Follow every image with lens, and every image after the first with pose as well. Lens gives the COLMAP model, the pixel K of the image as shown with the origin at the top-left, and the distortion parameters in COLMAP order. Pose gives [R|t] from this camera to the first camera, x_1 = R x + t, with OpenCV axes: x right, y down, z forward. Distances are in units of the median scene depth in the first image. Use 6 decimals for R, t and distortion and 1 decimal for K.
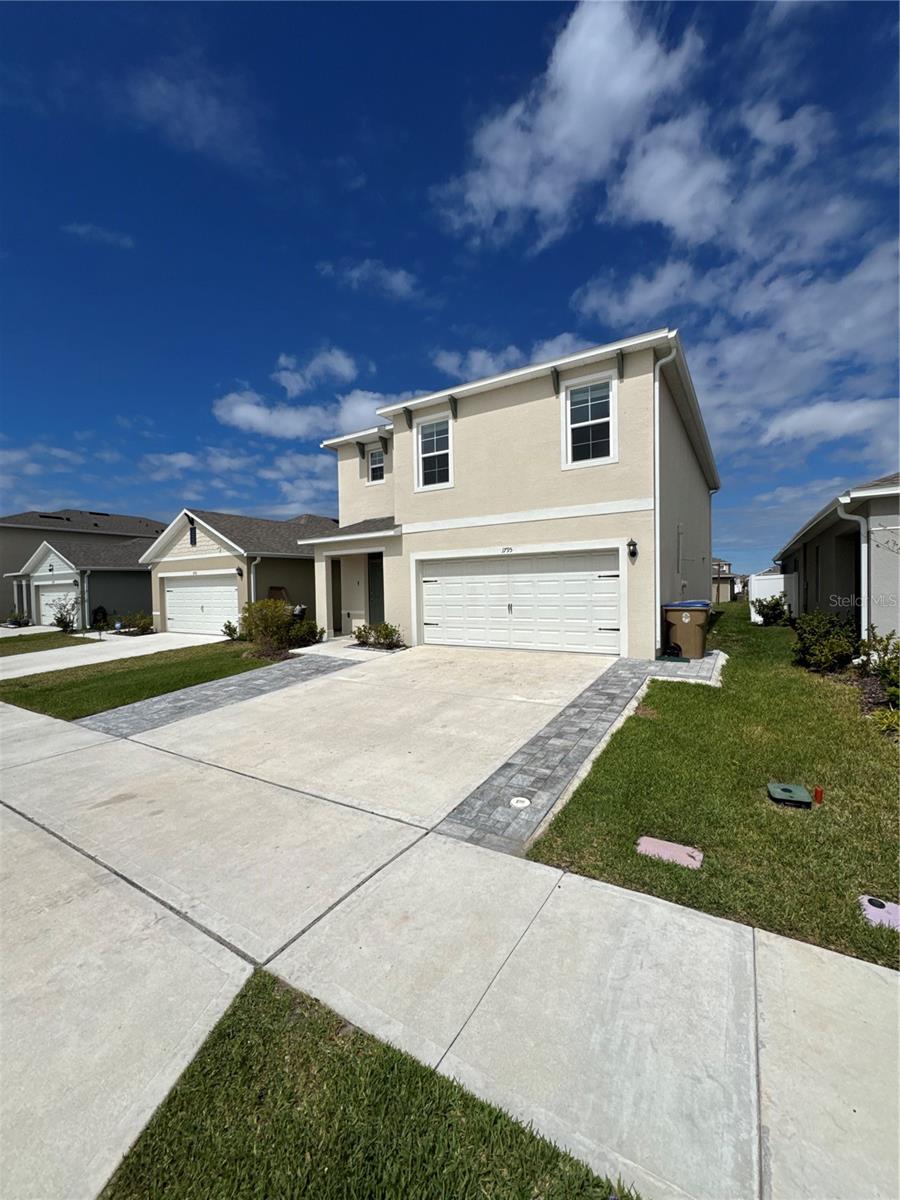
lens RADIAL K [[475.5, 0, 450.0], [0, 475.5, 600.0], [0, 0, 1]] dist [-0.002928, 0.000224]
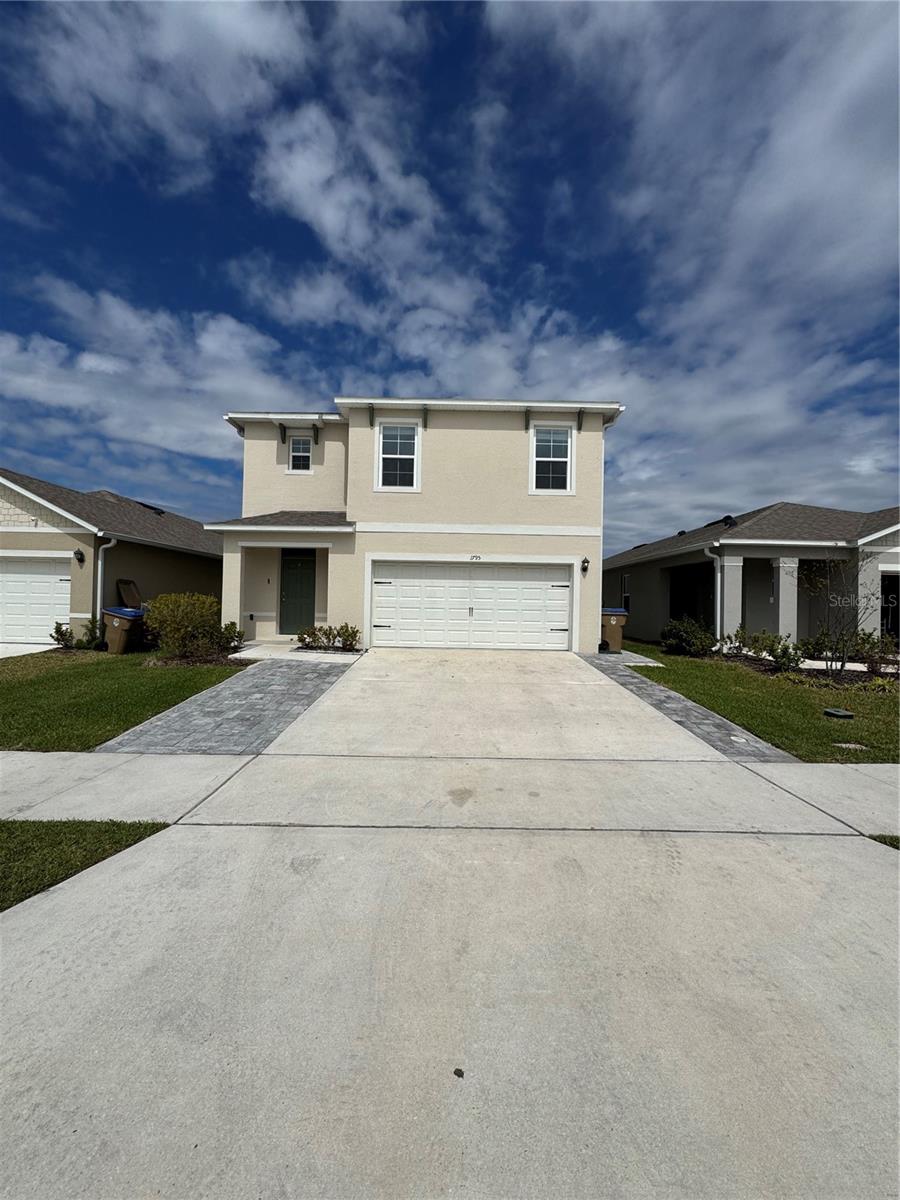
lens RADIAL K [[475.5, 0, 450.0], [0, 475.5, 600.0], [0, 0, 1]] dist [-0.002928, 0.000224]
pose [[0.848326, 0.040891, 0.527893, -0.460997], [-0.022355, 0.998890, -0.041451, 0.035546], [-0.529002, 0.023363, 0.848299, 0.094929]]
